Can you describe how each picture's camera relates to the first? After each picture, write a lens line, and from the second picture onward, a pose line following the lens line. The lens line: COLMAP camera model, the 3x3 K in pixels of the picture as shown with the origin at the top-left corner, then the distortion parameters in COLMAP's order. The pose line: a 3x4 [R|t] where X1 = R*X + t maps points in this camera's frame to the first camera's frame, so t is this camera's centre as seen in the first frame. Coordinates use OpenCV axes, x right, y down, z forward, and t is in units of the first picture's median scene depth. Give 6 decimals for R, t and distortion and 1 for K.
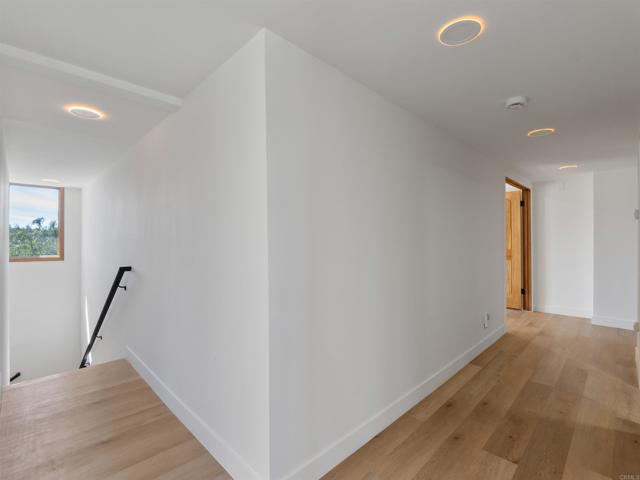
lens RADIAL K [[302.5, 0, 317.7], [0, 302.5, 237.4], [0, 0, 1]] dist [-0.002897, -0.000210]
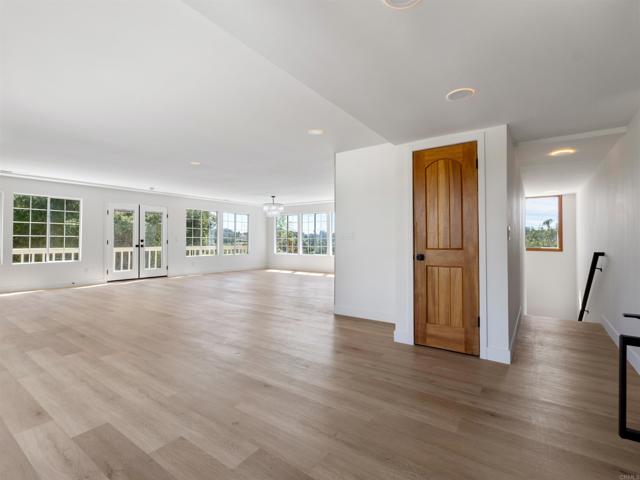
lens RADIAL K [[302.5, 0, 317.7], [0, 302.5, 237.4], [0, 0, 1]] dist [-0.002897, -0.000210]
pose [[0.162859, -0.009848, -0.986600, 0.260212], [0.006883, 0.999937, -0.008845, 0.020073], [0.986625, -0.005350, 0.162917, -0.238493]]
